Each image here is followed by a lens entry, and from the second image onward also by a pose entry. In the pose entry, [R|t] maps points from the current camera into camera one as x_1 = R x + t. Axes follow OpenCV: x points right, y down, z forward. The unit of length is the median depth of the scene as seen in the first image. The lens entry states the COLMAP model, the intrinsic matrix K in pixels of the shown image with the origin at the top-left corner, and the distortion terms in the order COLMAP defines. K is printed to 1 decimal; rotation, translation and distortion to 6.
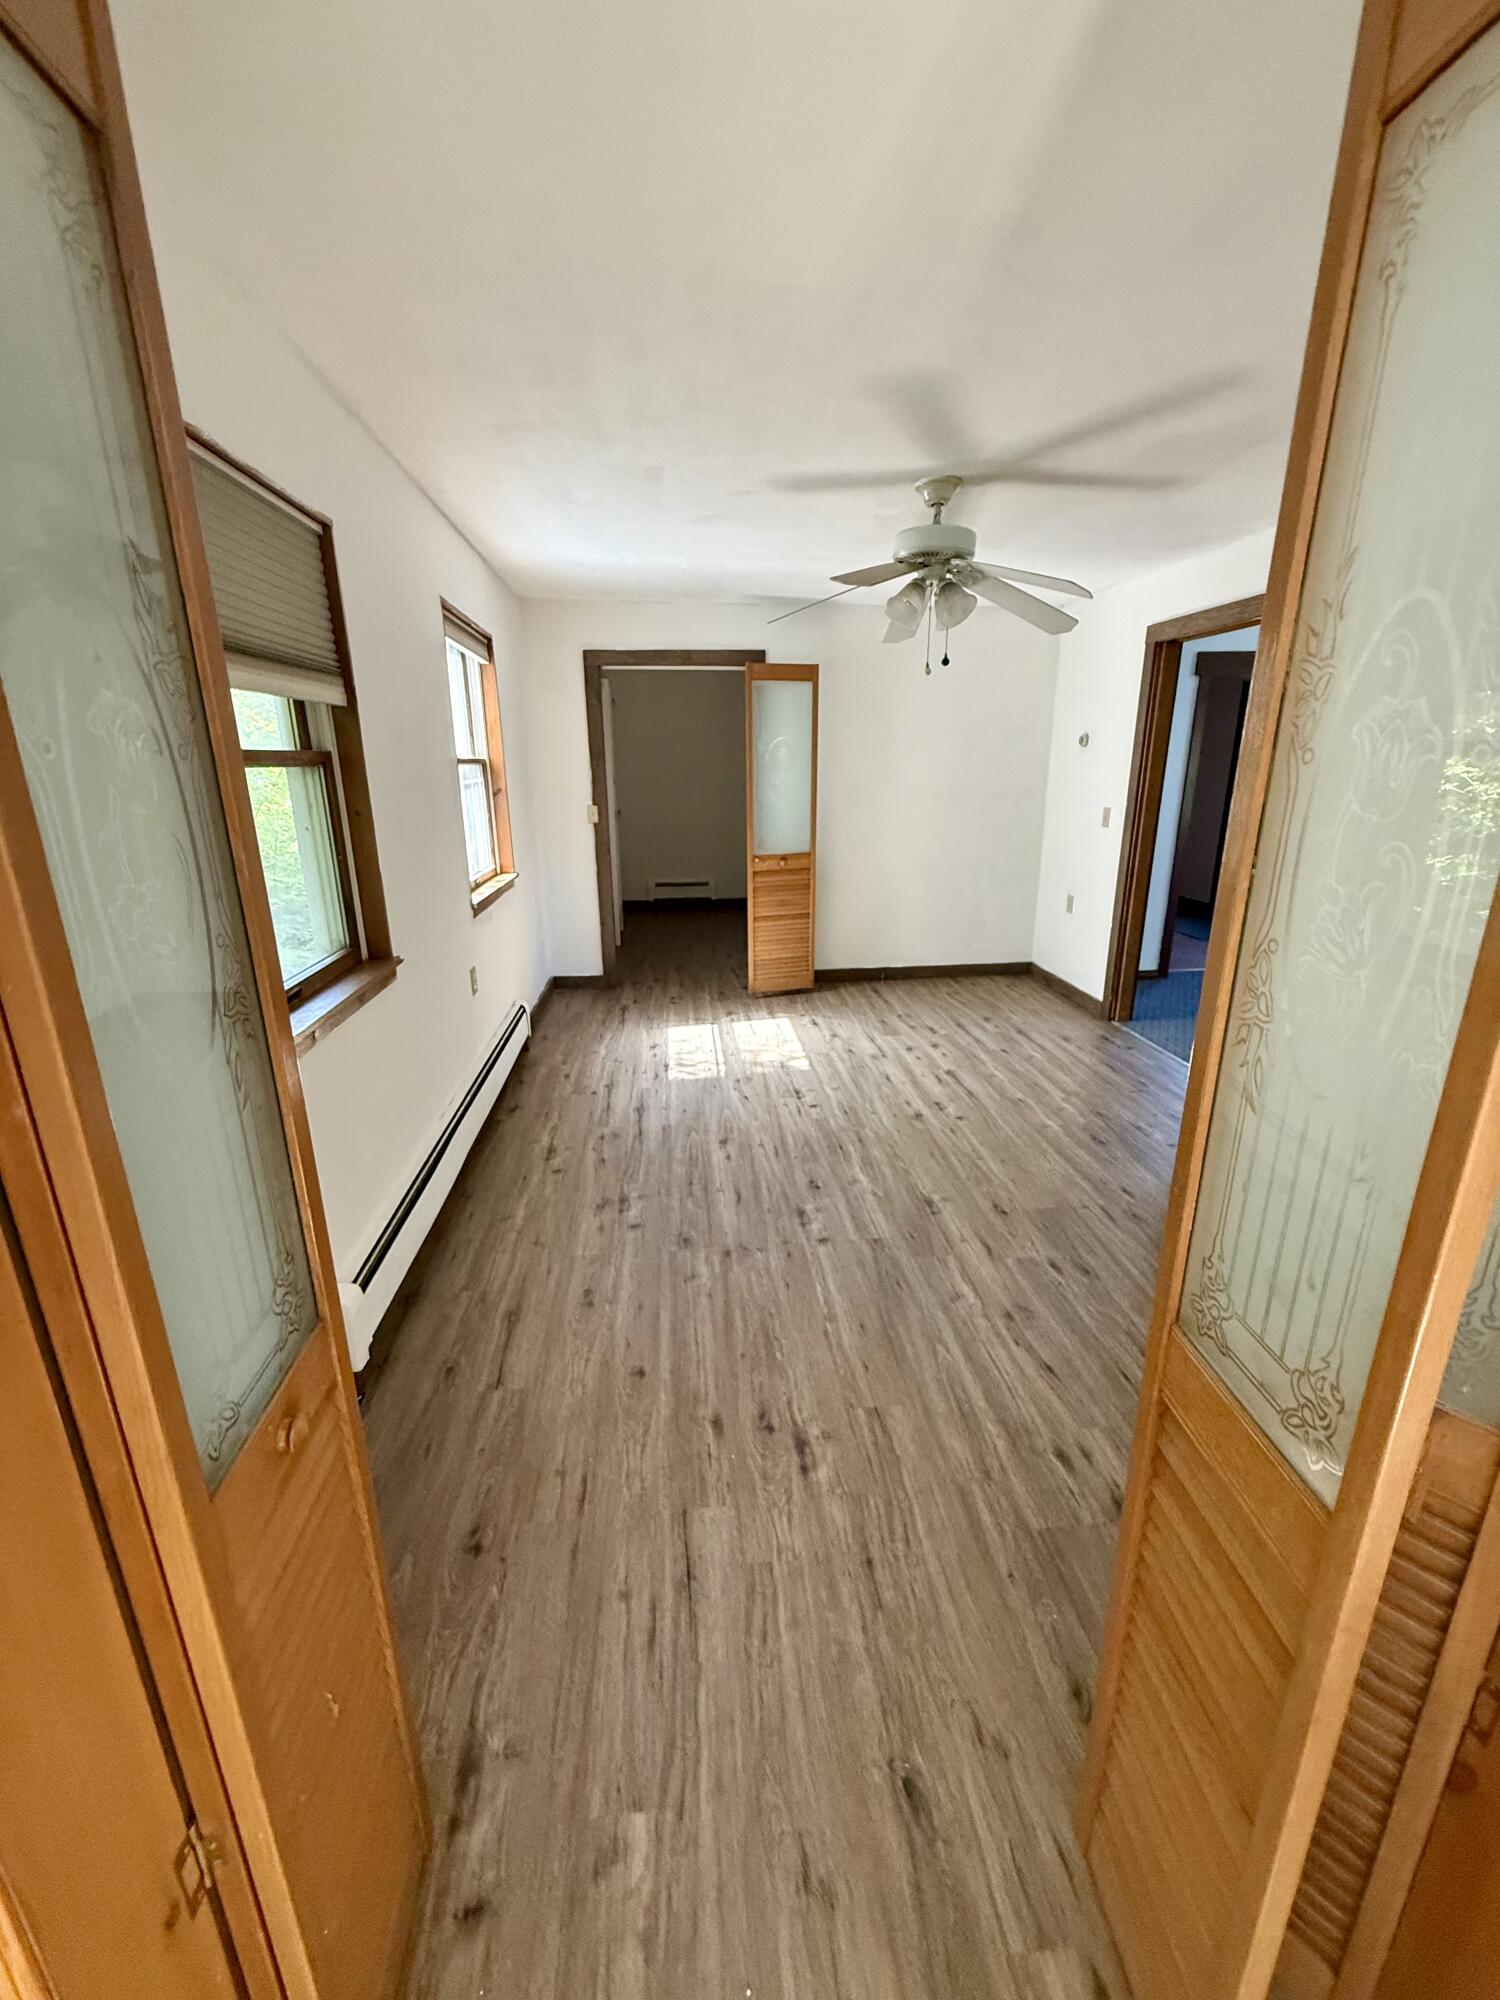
lens RADIAL K [[799.8, 0, 743.7], [0, 799.8, 1005.4], [0, 0, 1]] dist [0.000216, 0.000235]
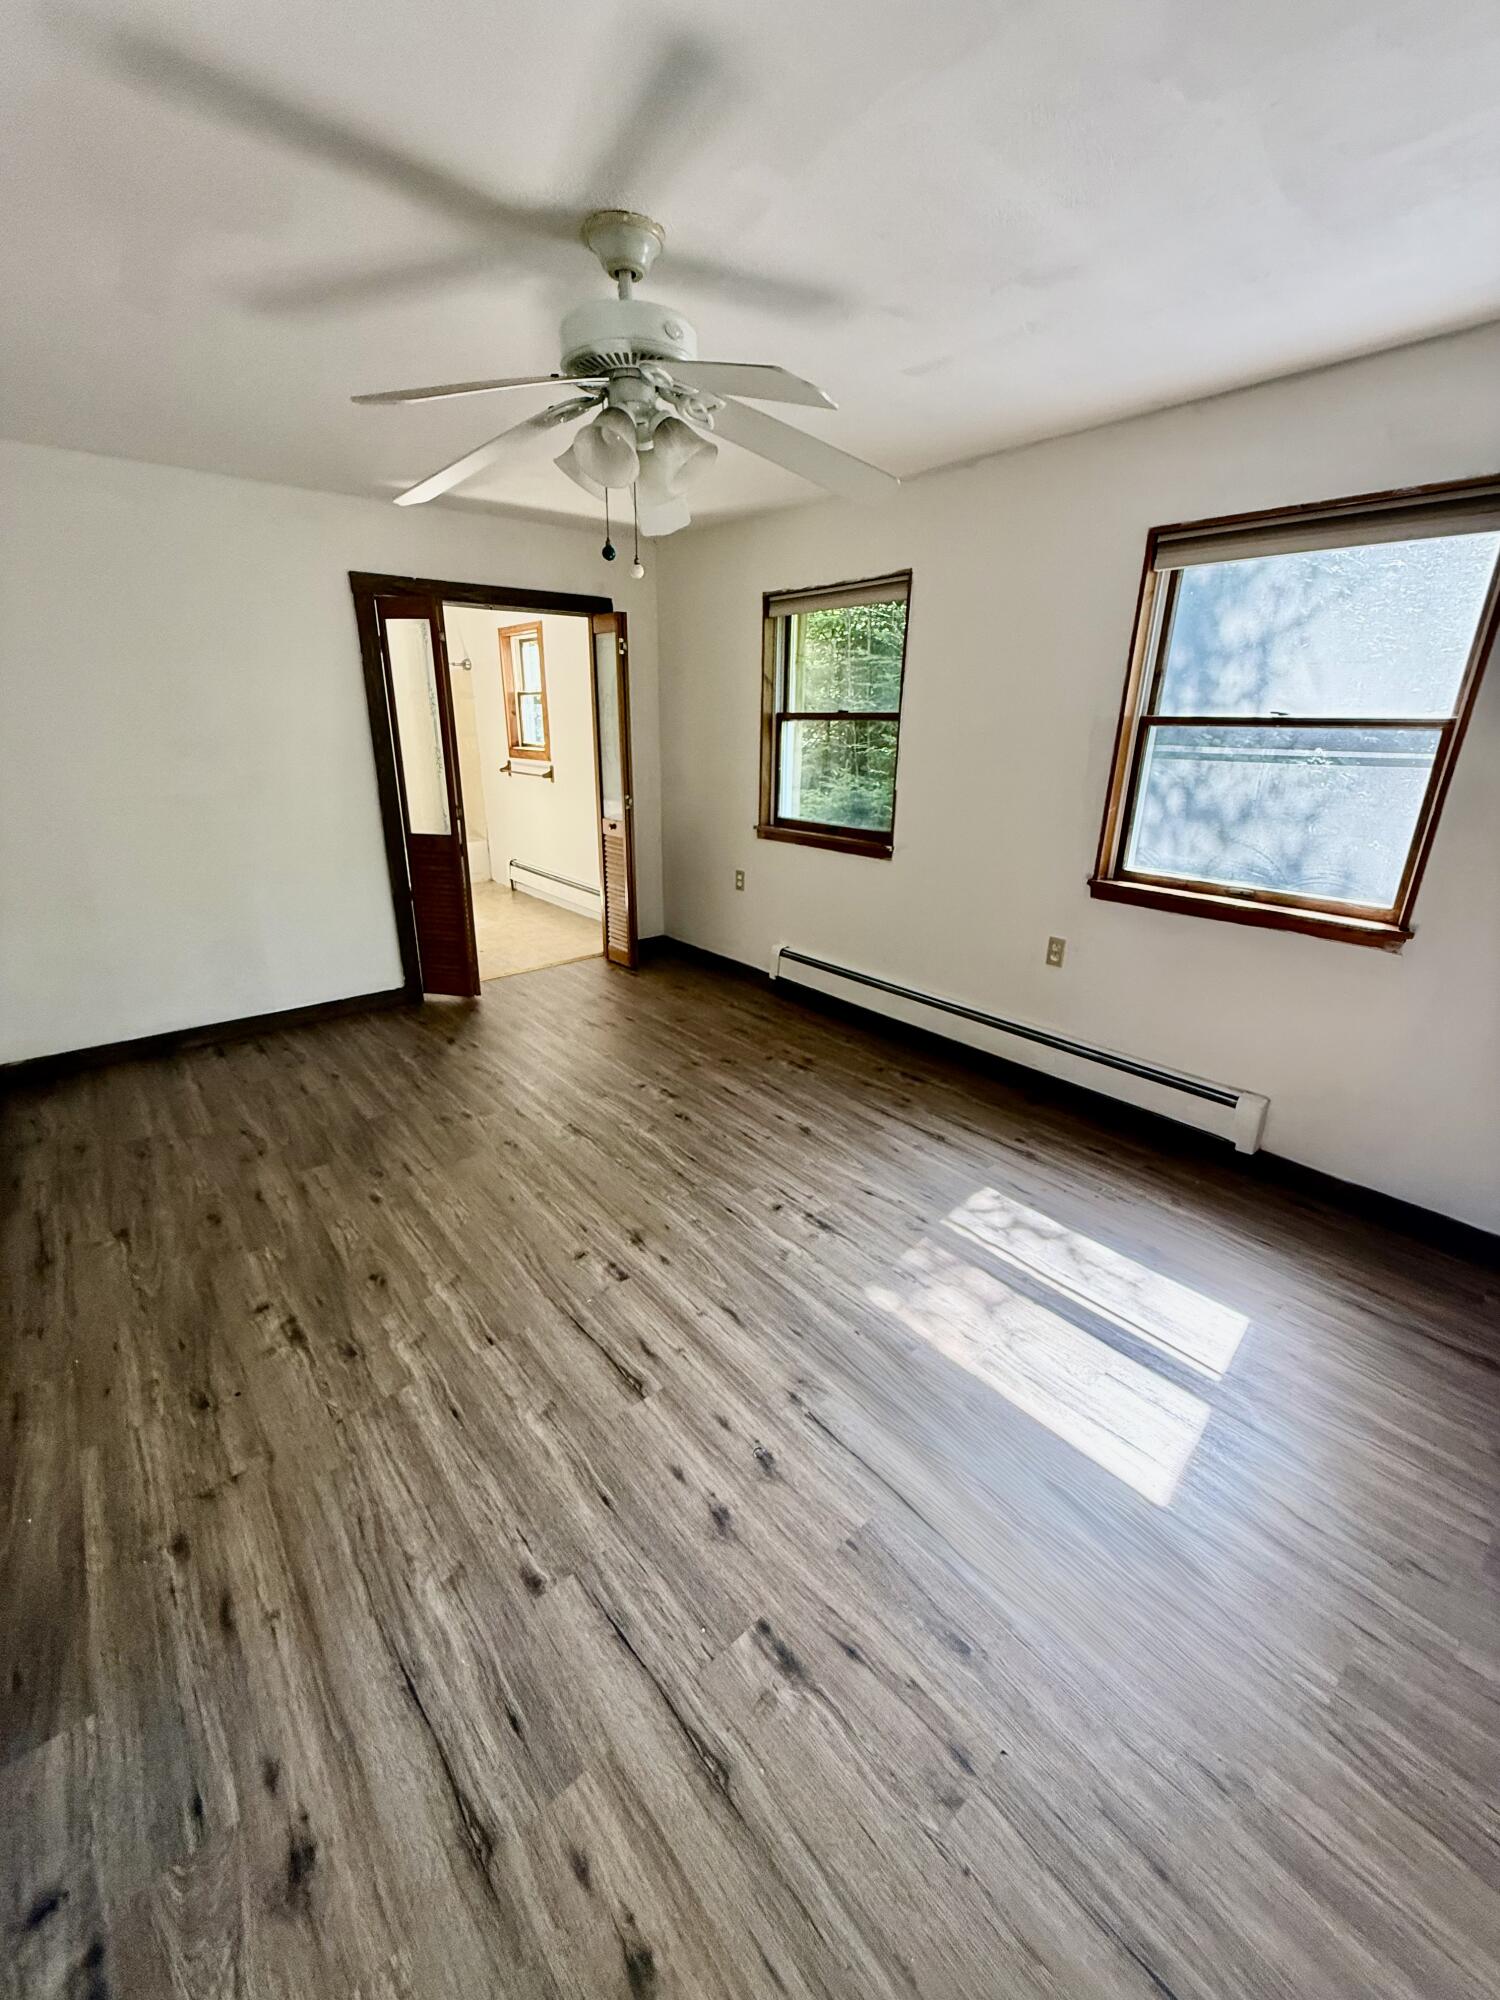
lens RADIAL K [[799.8, 0, 744.7], [0, 799.8, 998.9], [0, 0, 1]] dist [0.000216, 0.000235]
pose [[-0.824763, 0.186300, -0.533909, 0.439635], [-0.170567, 0.818236, 0.548997, -0.398046], [0.539142, 0.543859, -0.643073, 1.286530]]
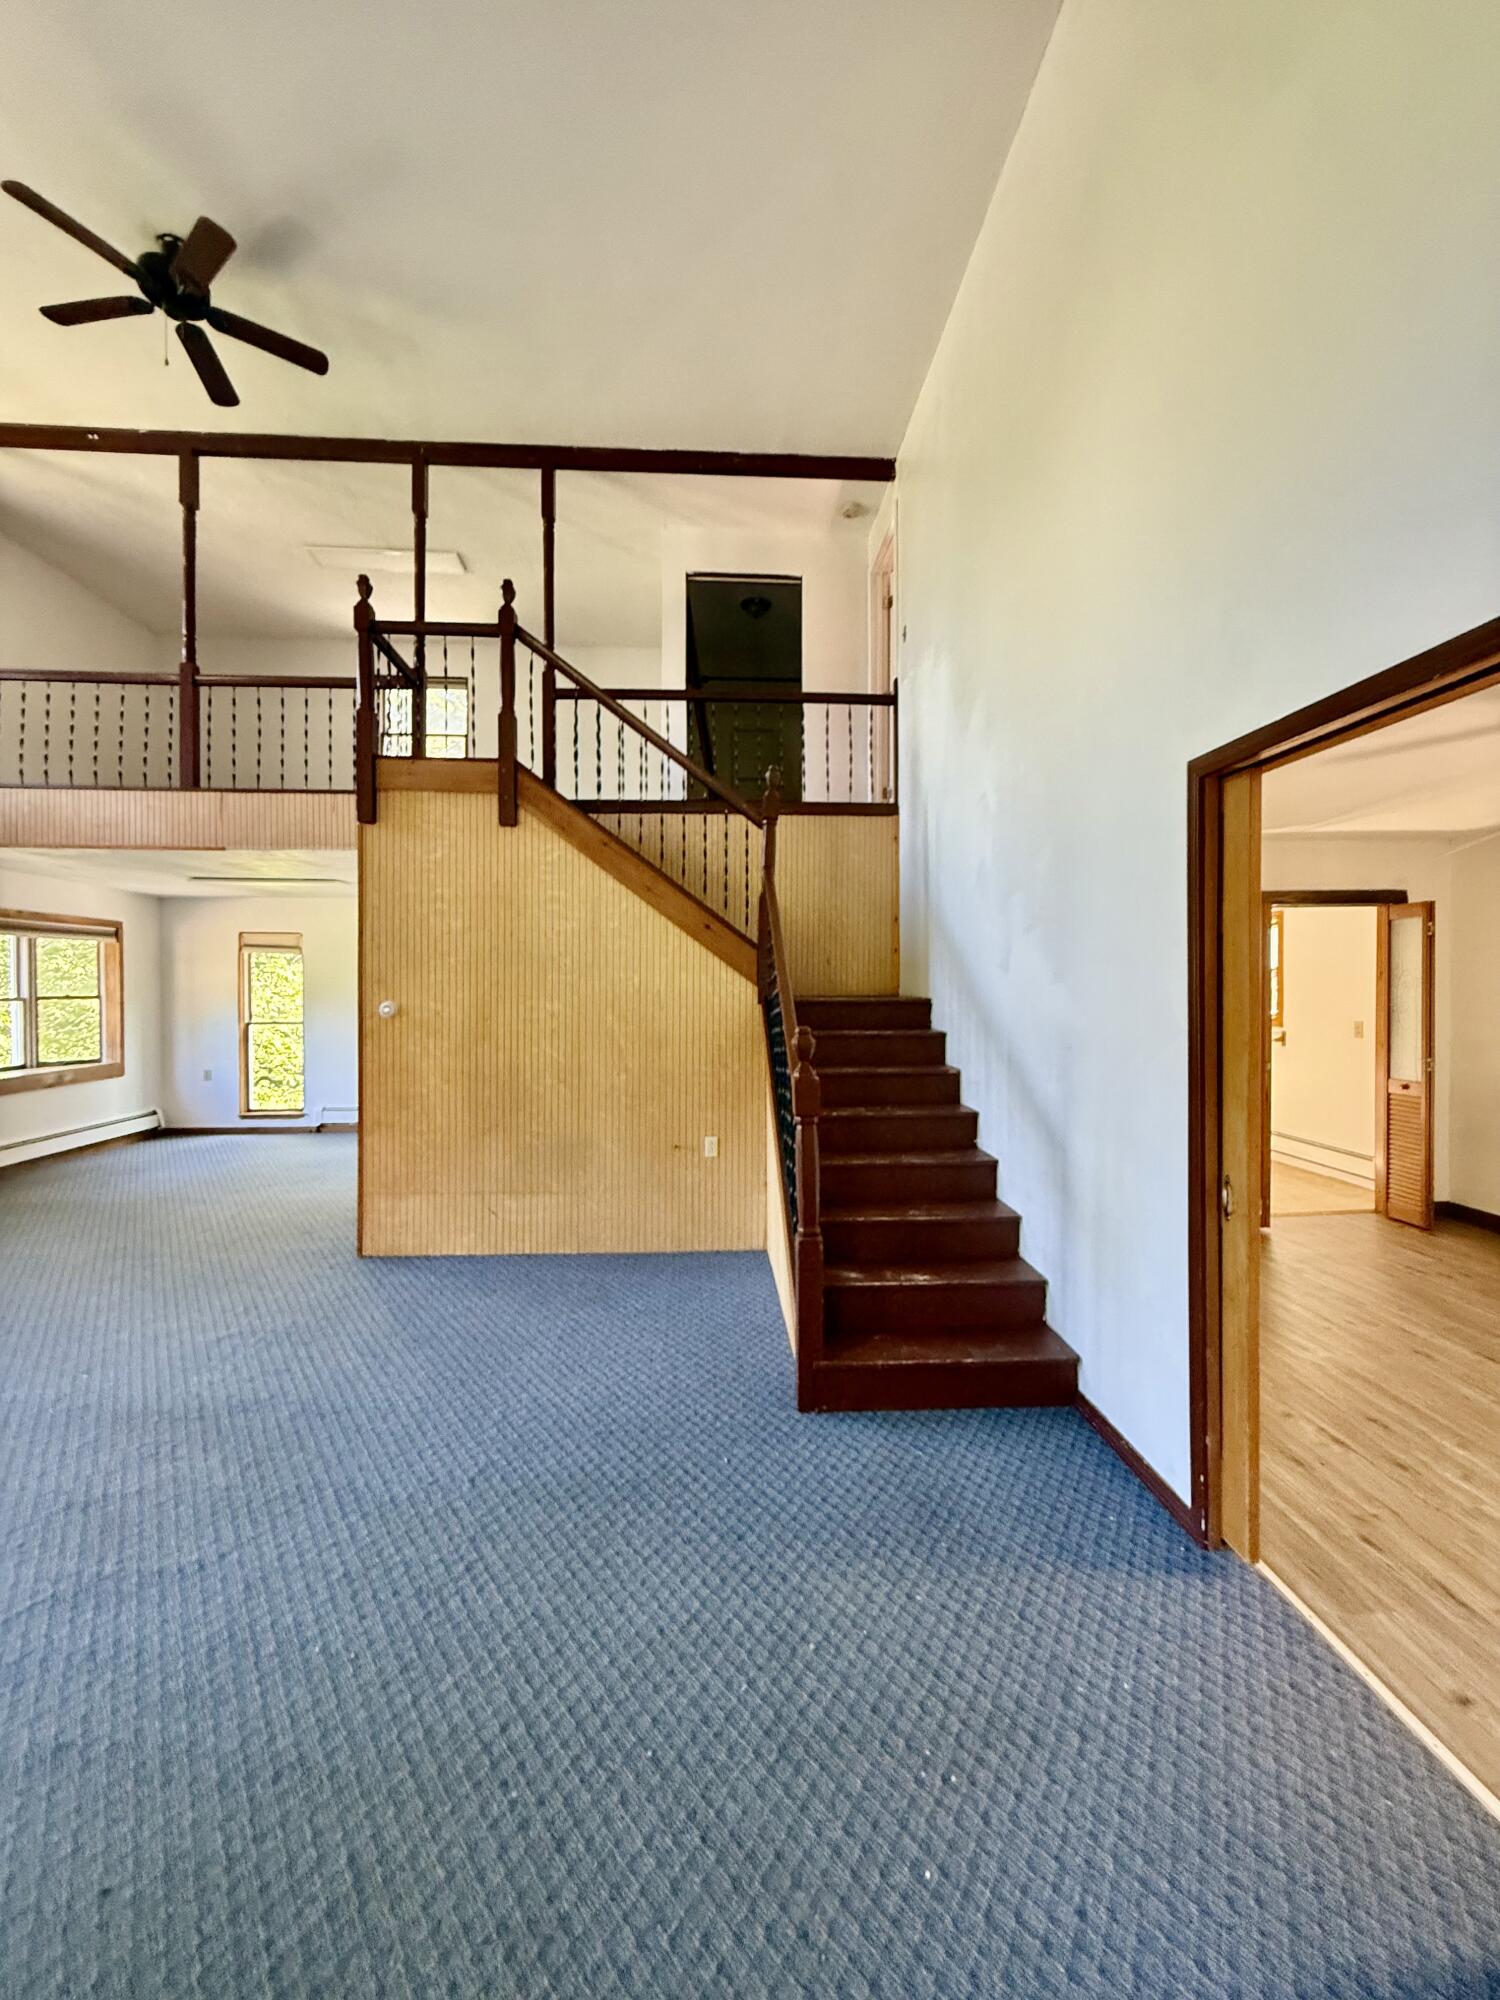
lens RADIAL K [[799.8, 0, 748.5], [0, 799.8, 996.6], [0, 0, 1]] dist [0.000216, 0.000235]
pose [[-0.999355, 0.013991, 0.033076, 0.936391], [0.023393, 0.952403, 0.303942, -0.465290], [-0.027249, 0.304520, -0.952116, 1.467949]]
